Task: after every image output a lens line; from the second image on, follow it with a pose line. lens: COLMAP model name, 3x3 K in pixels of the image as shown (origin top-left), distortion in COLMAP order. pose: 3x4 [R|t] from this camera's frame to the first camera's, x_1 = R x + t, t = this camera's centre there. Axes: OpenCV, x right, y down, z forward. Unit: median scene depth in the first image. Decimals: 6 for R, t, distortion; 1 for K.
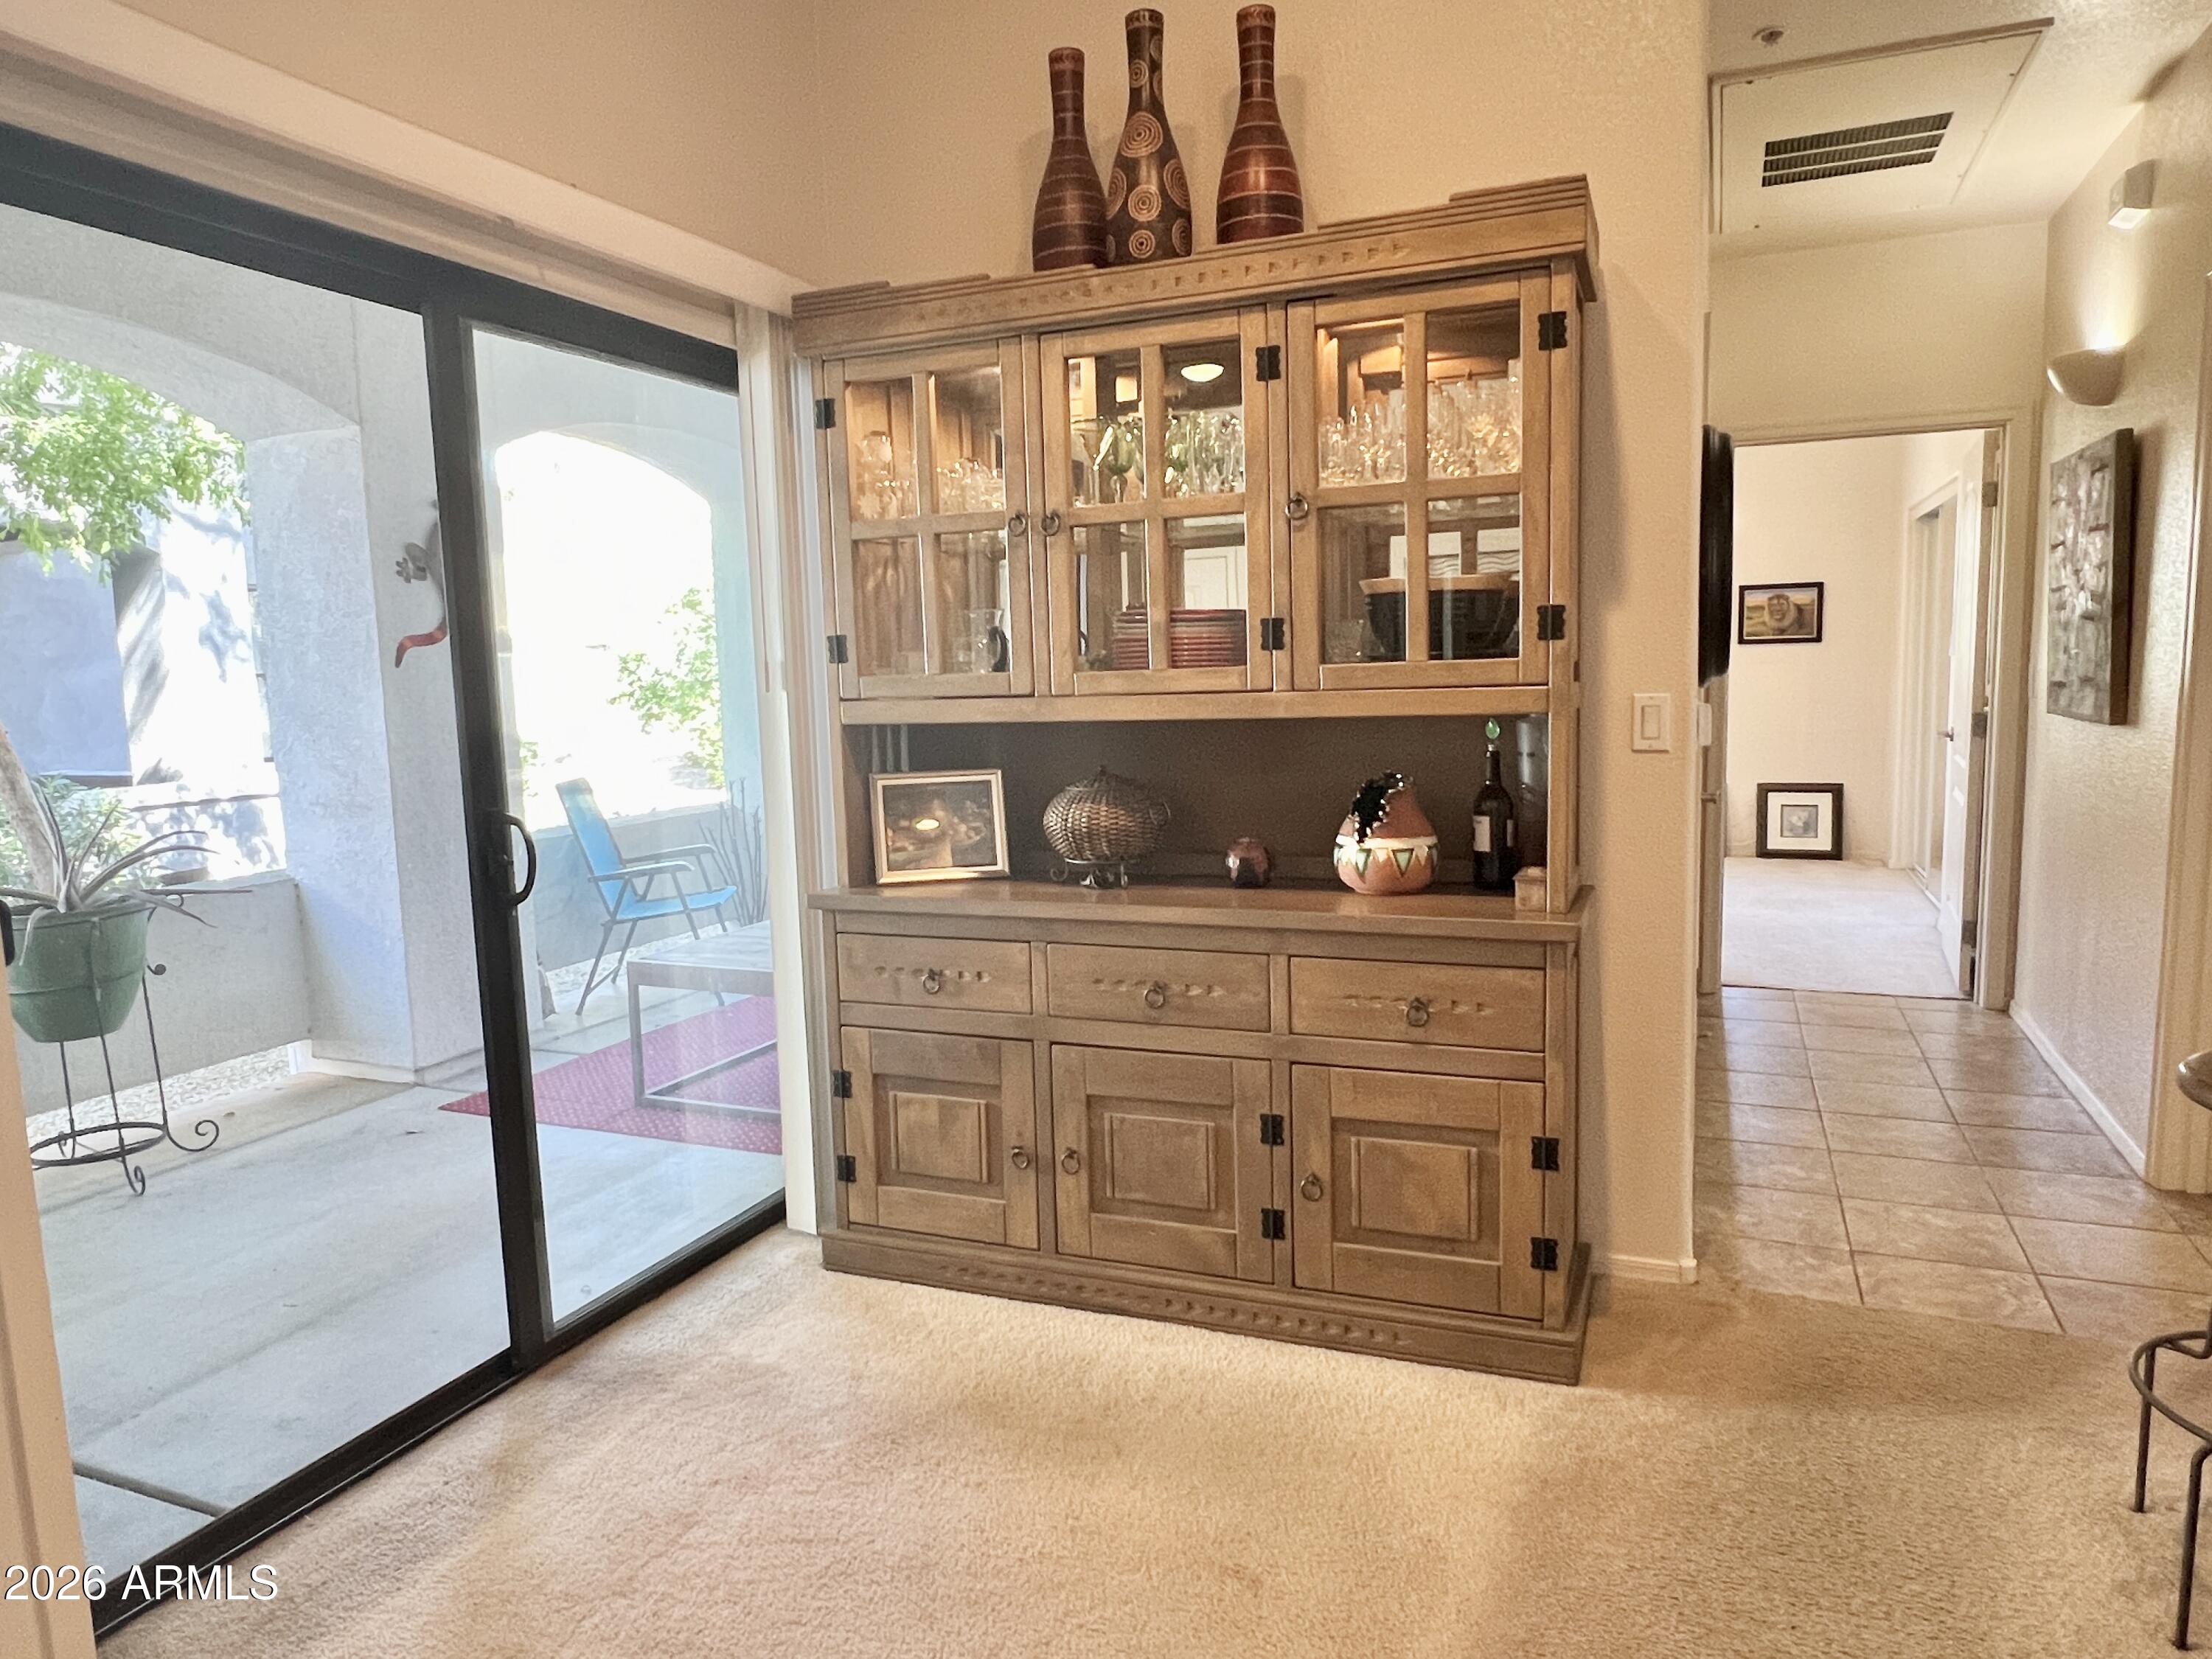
lens RADIAL K [[1413.4, 0, 1099.1], [0, 1413.4, 838.0], [0, 0, 1]] dist [0.006109, 0.007563]
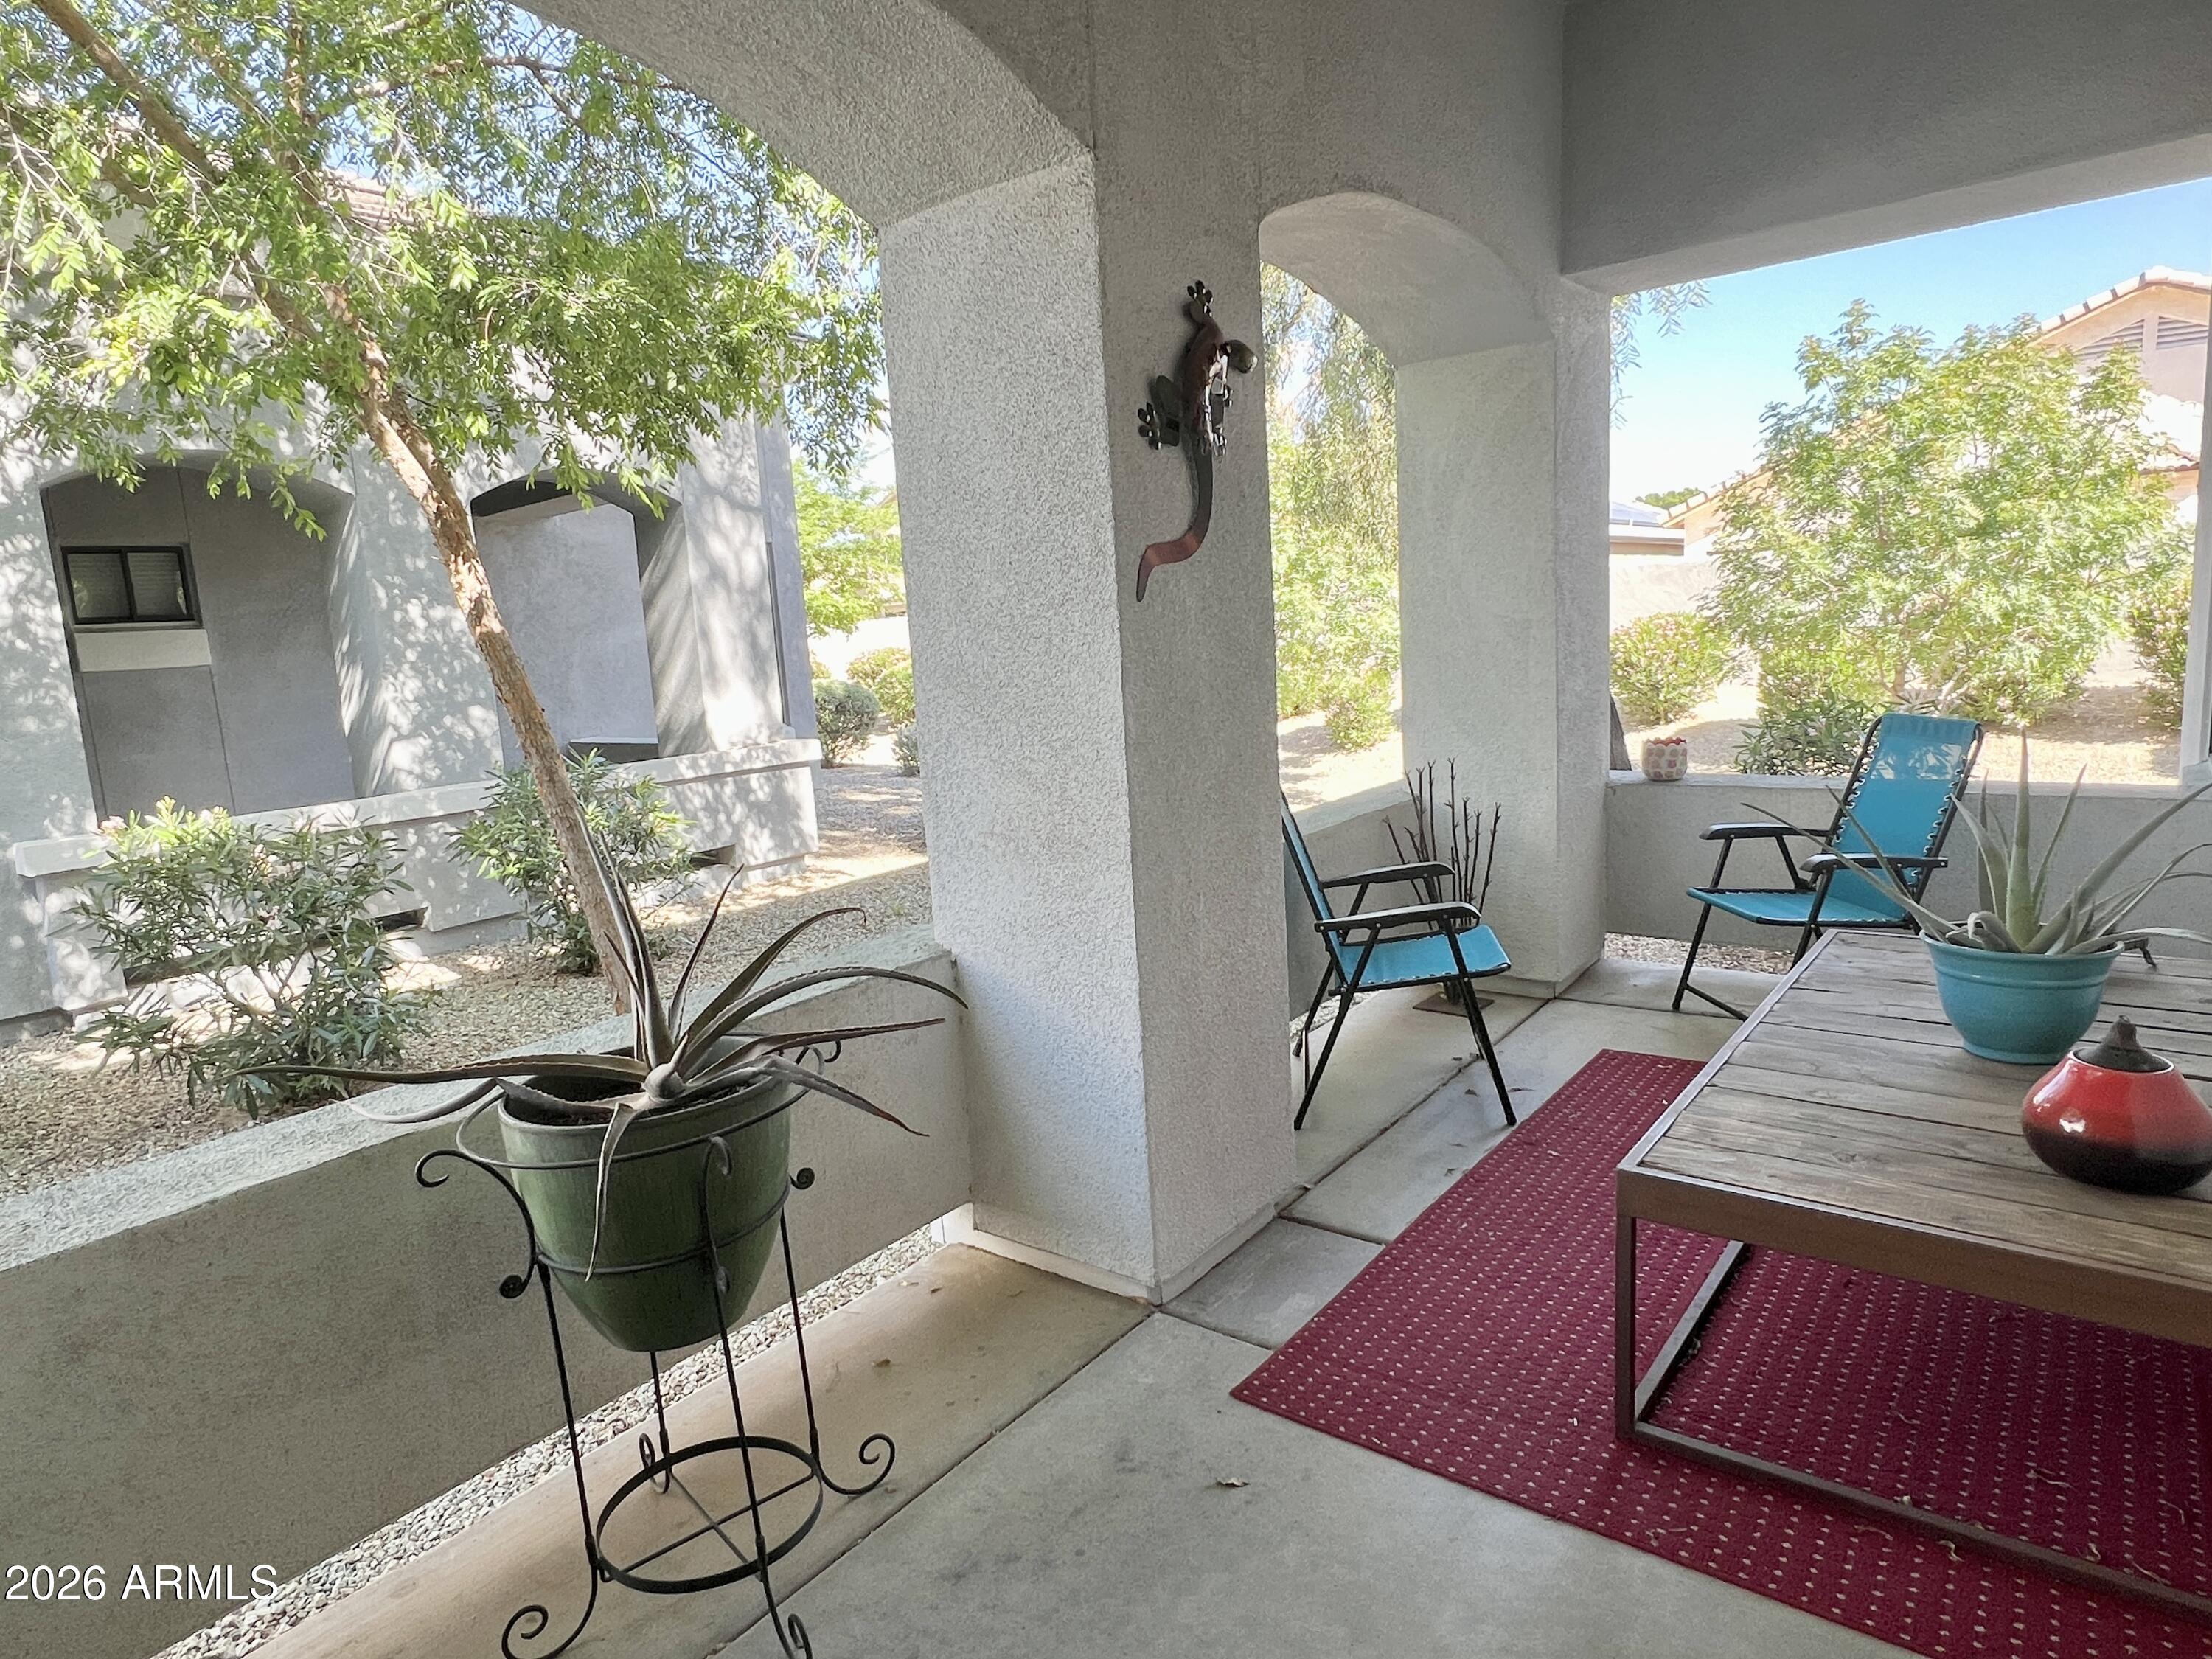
lens RADIAL K [[1269.9, 0, 1112.2], [0, 1269.9, 831.1], [0, 0, 1]] dist [0.005819, -0.006256]
pose [[0.971935, 0.009942, -0.235037, -0.452250], [0.000732, 0.998974, 0.045284, -0.060179], [0.235247, -0.044186, 0.970931, 0.587242]]
